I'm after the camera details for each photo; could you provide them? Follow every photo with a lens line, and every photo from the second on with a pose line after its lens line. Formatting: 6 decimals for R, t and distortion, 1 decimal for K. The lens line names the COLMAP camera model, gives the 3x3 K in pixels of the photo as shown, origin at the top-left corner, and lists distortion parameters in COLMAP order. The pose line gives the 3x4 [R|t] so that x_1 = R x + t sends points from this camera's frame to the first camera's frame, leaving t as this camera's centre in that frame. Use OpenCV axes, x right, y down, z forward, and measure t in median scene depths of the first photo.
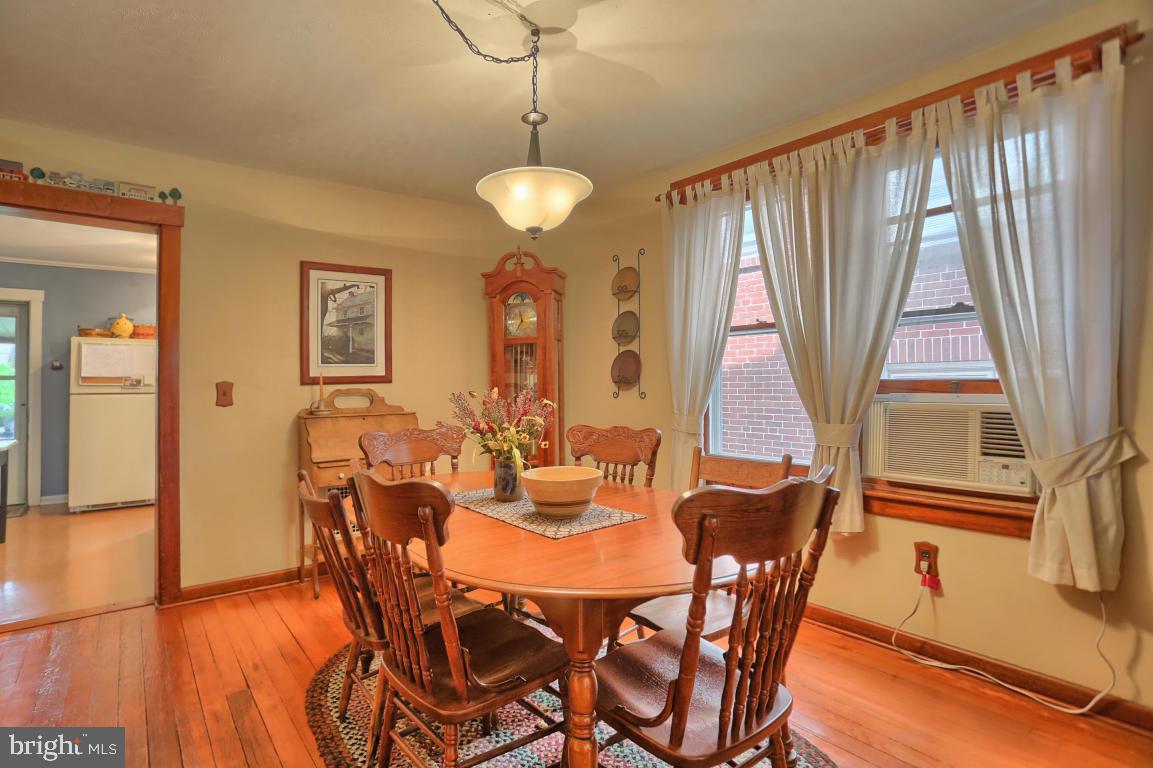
lens RADIAL K [[600.2, 0, 541.7], [0, 600.2, 391.5], [0, 0, 1]] dist [-0.082825, 0.046795]
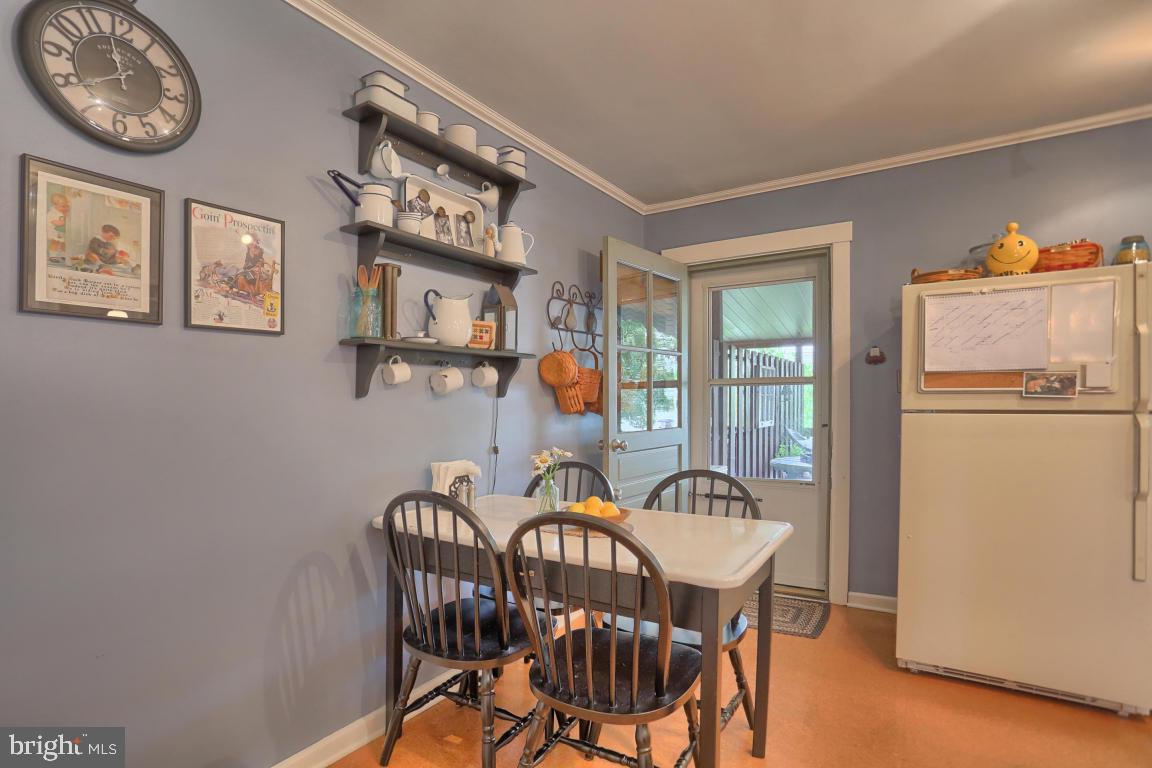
lens RADIAL K [[599.7, 0, 541.3], [0, 599.7, 391.5], [0, 0, 1]] dist [-0.082825, 0.046795]
pose [[0.354112, -0.008508, -0.935164, -0.363885], [-0.000531, 0.999957, -0.009298, -0.004979], [0.935203, 0.003789, 0.354093, 0.430775]]
